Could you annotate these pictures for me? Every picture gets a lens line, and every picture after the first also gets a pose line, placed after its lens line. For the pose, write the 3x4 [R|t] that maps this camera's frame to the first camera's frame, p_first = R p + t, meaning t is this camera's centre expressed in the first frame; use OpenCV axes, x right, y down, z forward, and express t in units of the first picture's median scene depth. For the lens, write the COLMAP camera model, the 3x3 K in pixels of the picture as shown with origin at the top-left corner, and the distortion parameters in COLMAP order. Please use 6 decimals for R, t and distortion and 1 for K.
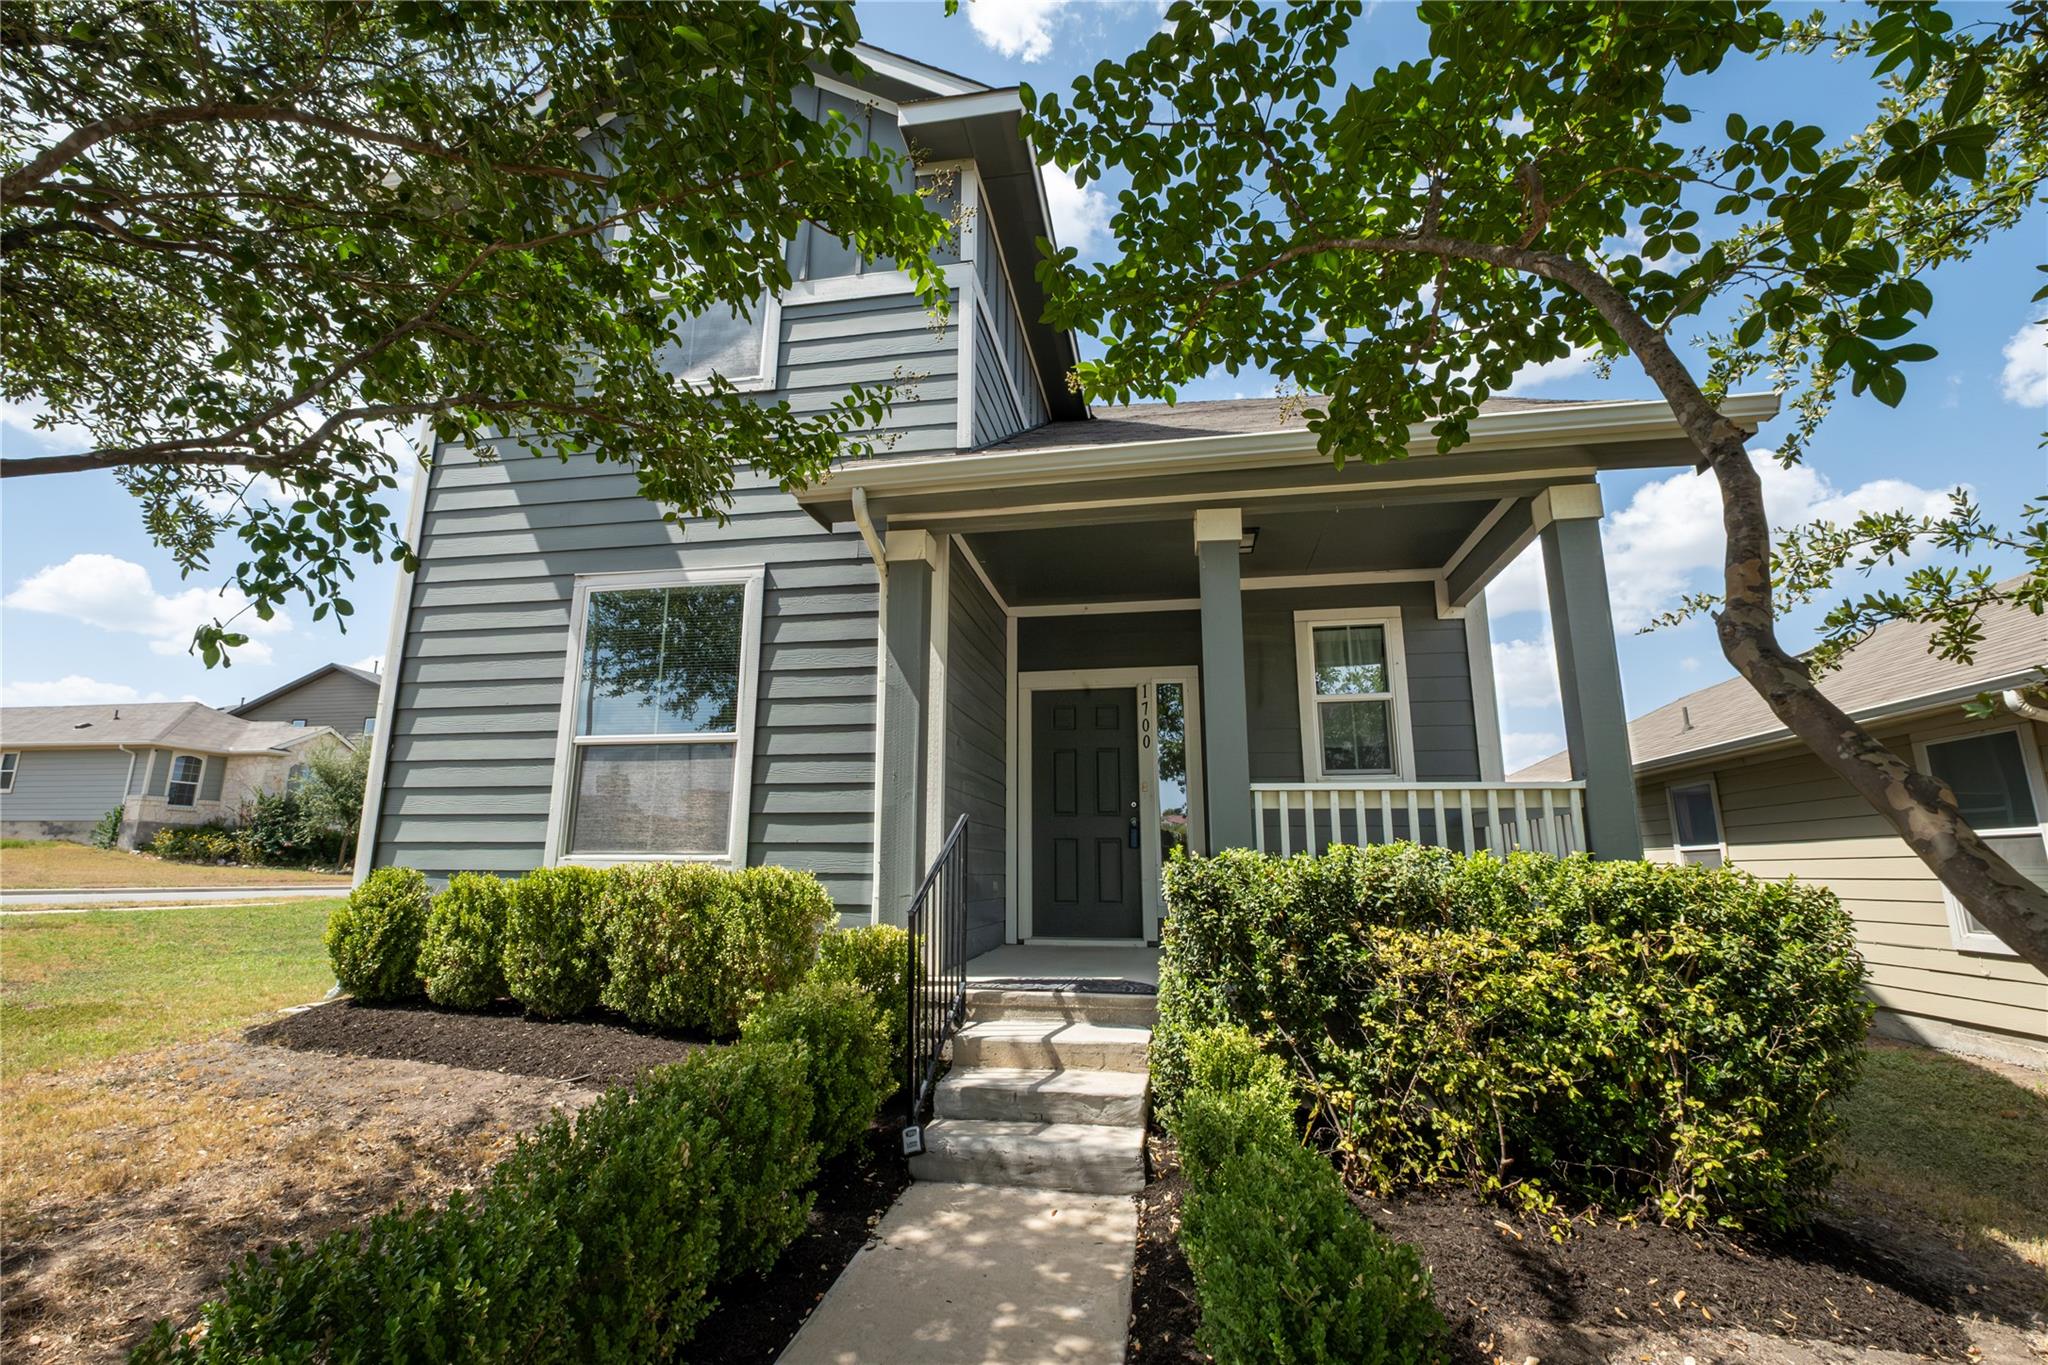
lens RADIAL K [[901.7, 0, 1035.9], [0, 901.7, 684.0], [0, 0, 1]] dist [-0.003158, -0.000479]
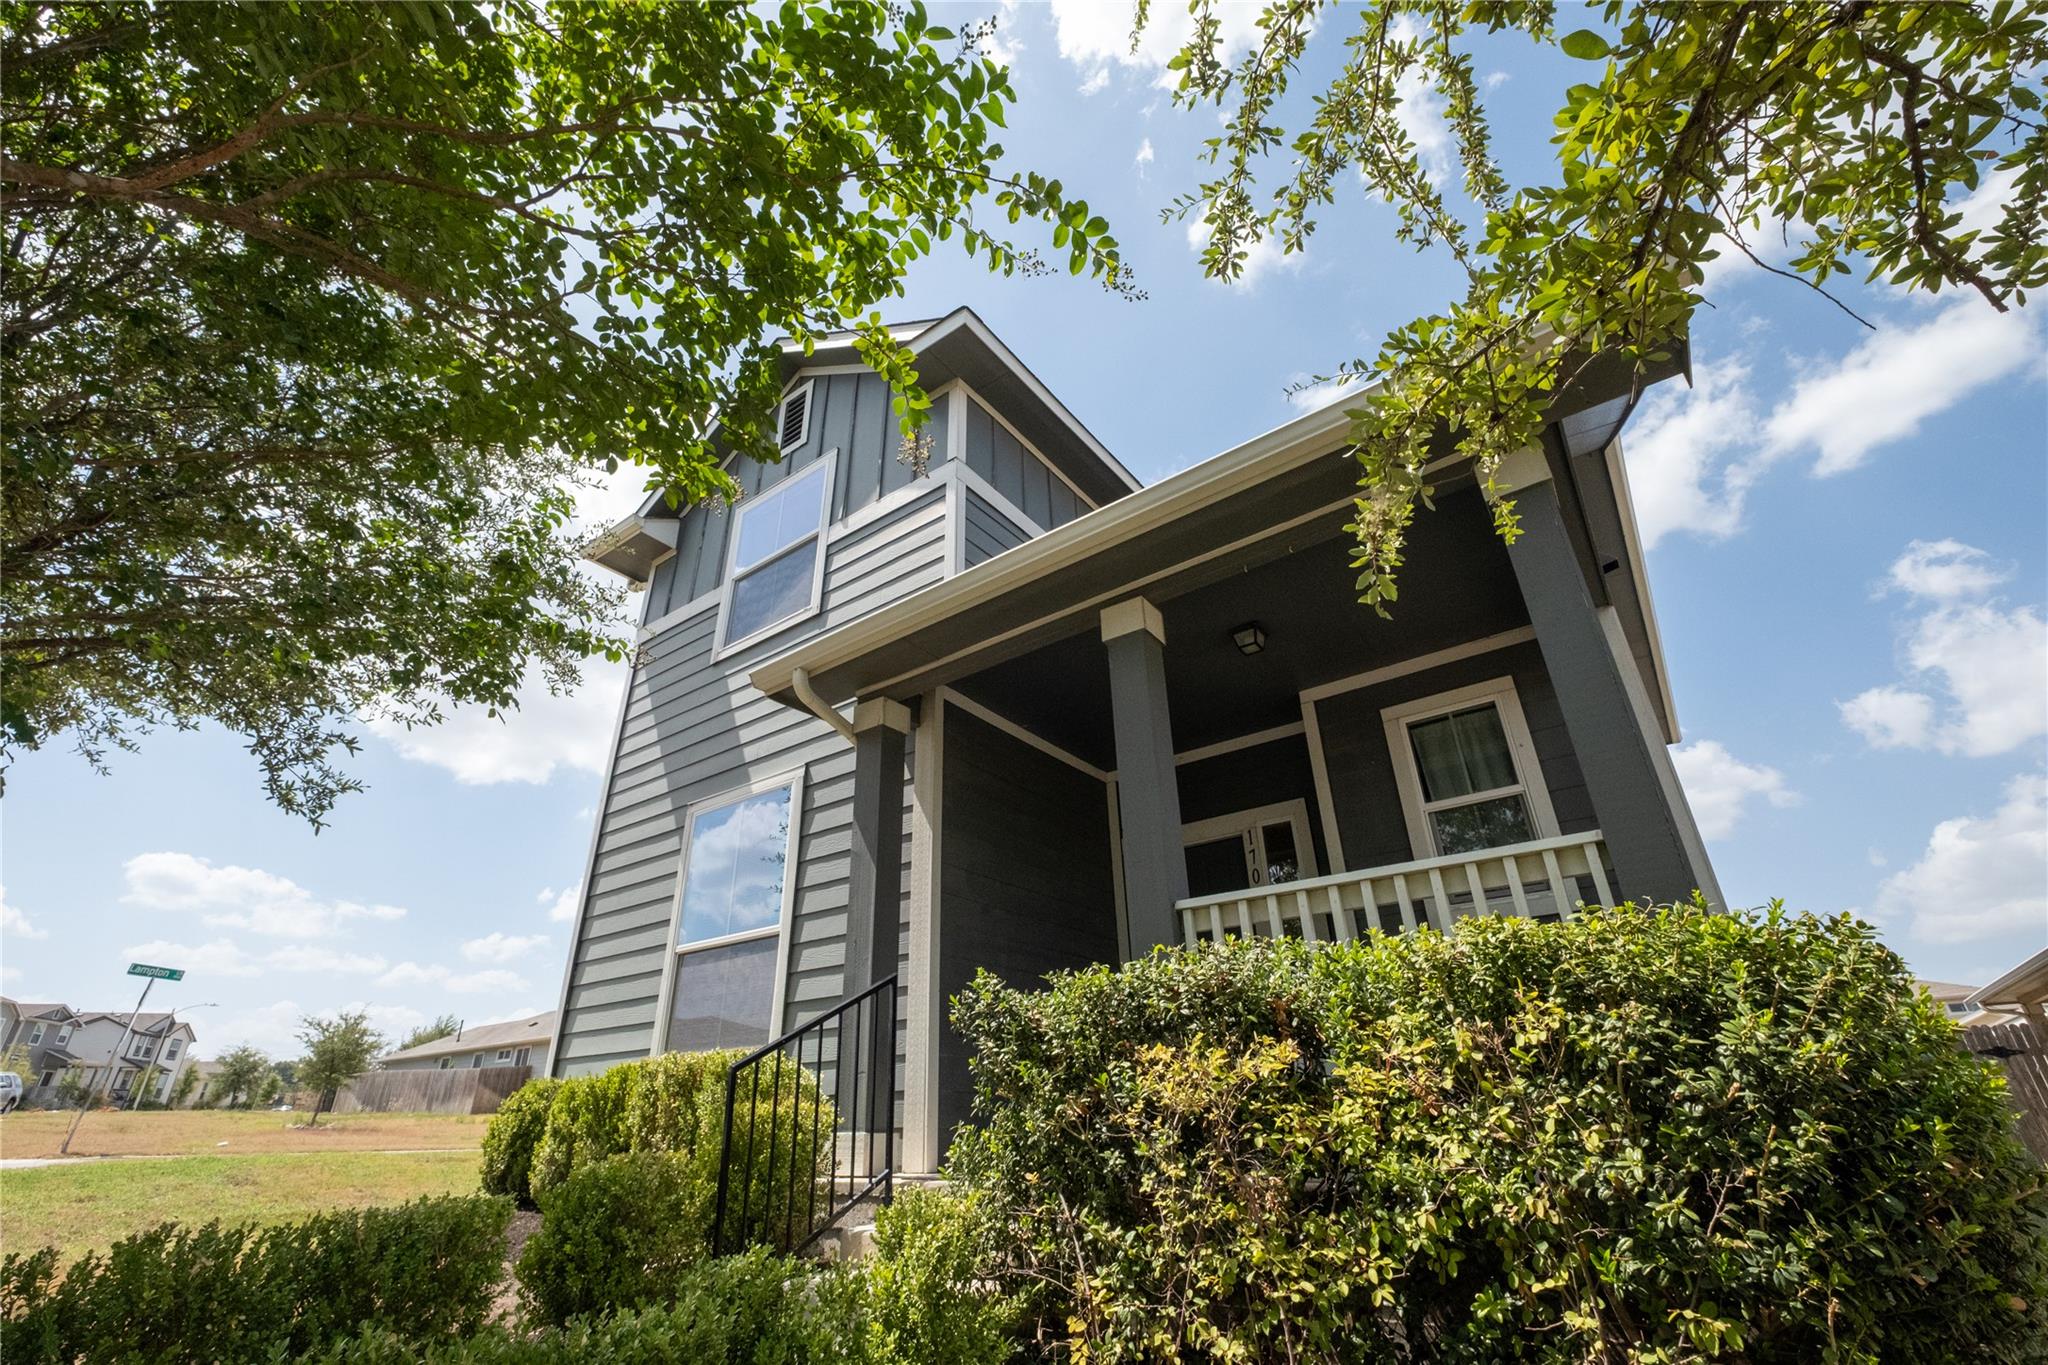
lens RADIAL K [[901.7, 0, 1036.4], [0, 901.7, 687.0], [0, 0, 1]] dist [-0.003158, -0.000479]
pose [[0.895916, -0.218187, -0.386948, 0.391239], [0.114415, 0.955016, -0.273592, 0.108112], [0.429236, 0.200843, 0.880579, 0.147431]]
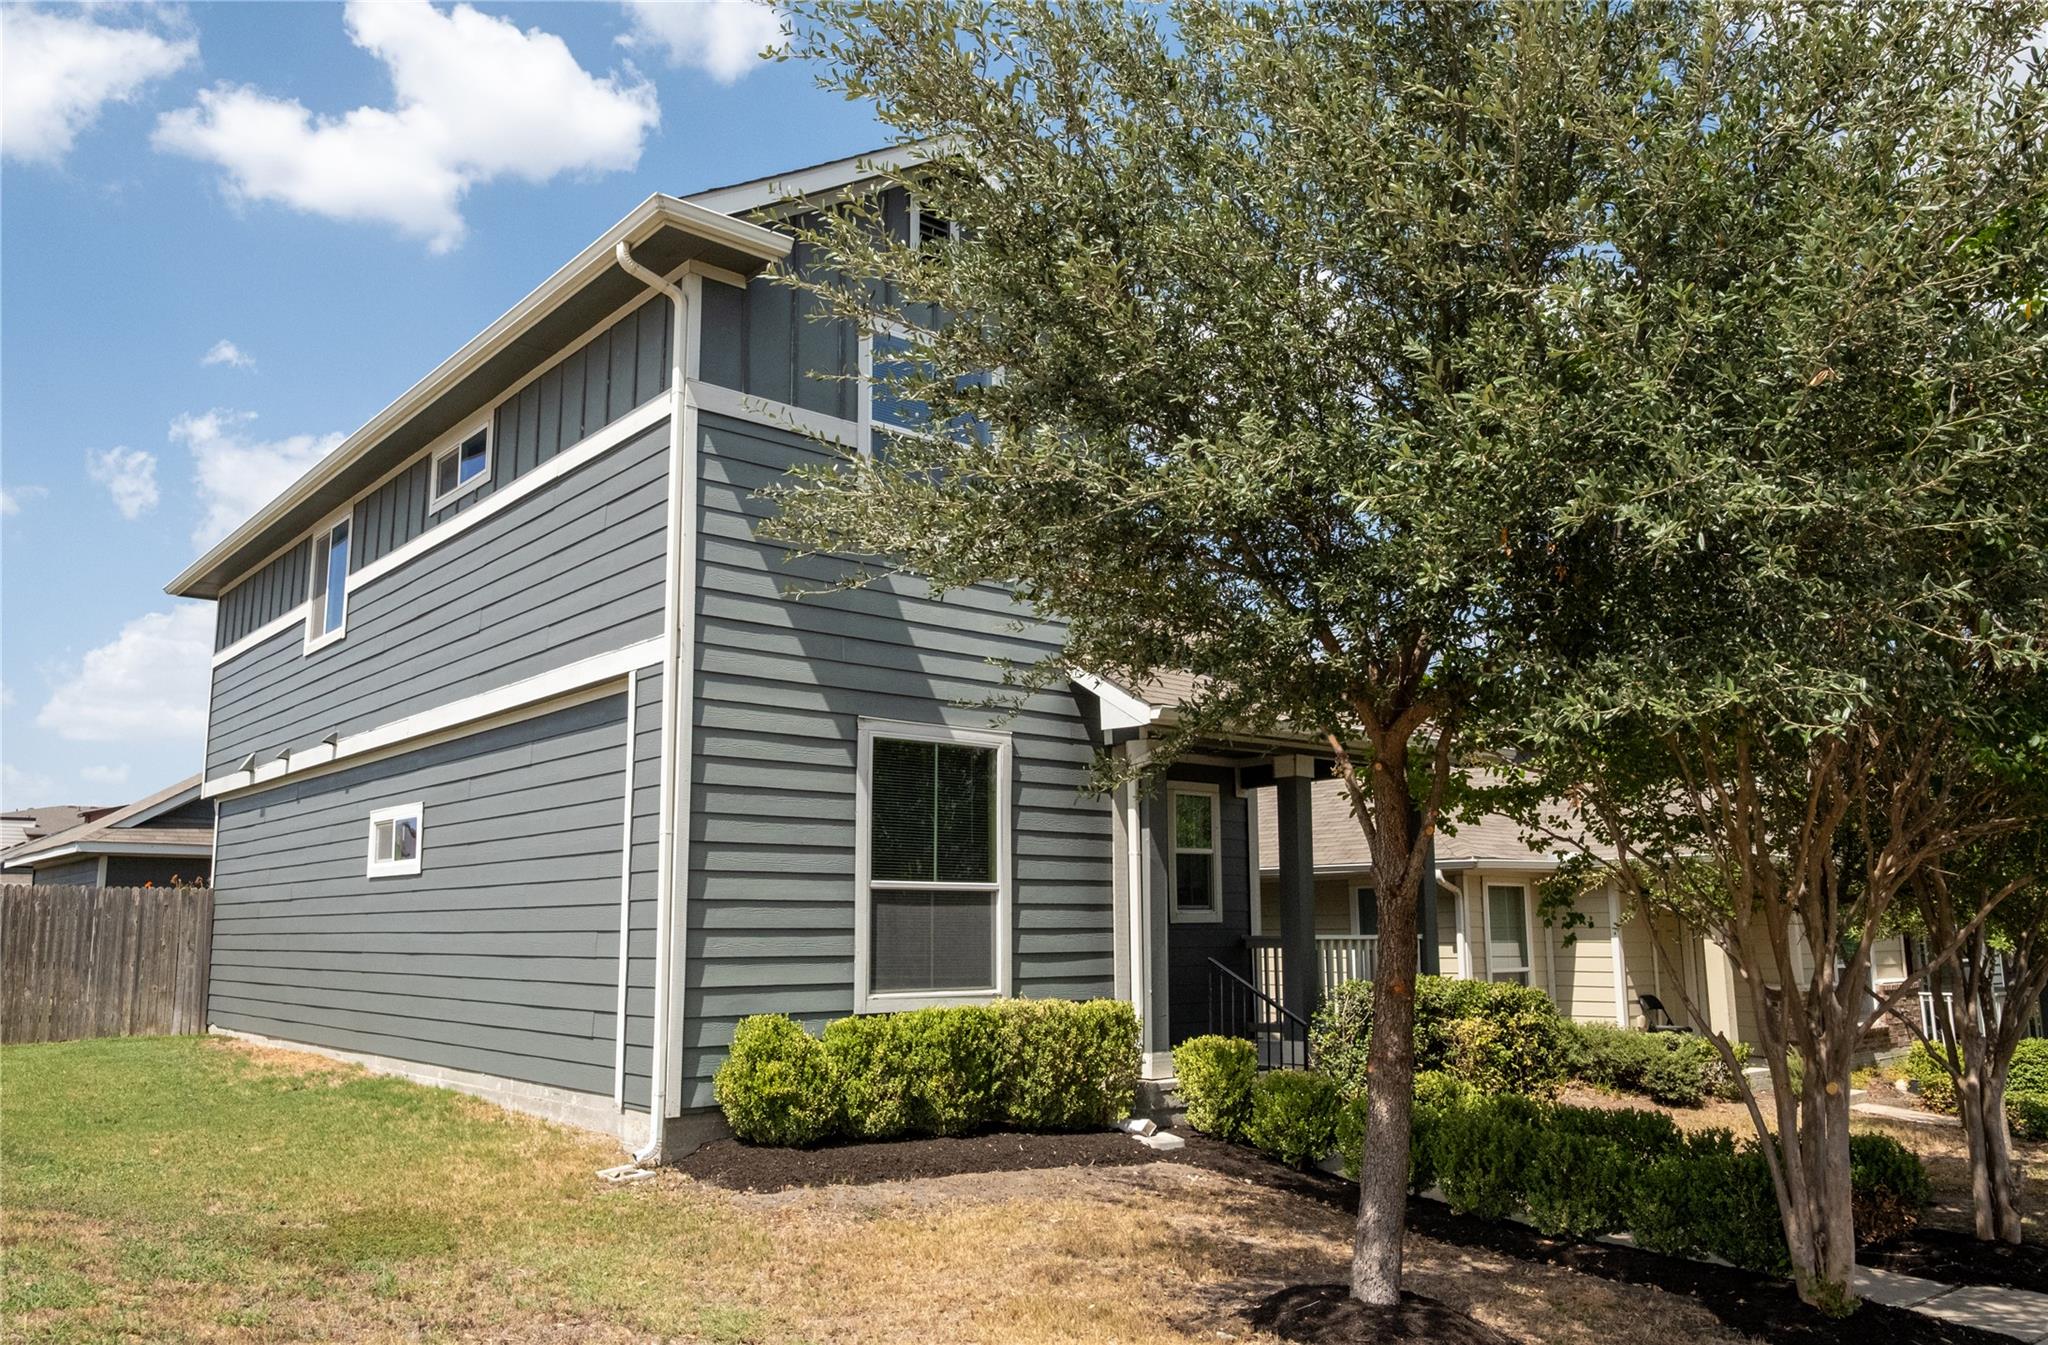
lens RADIAL K [[1471.8, 0, 1020.6], [0, 1471.8, 681.2], [0, 0, 1]] dist [-0.005717, -0.000044]
pose [[0.626830, 0.121631, 0.769604, -1.751264], [-0.149802, 0.988126, -0.034155, -0.137553], [-0.764620, -0.093879, 0.637608, -0.192844]]
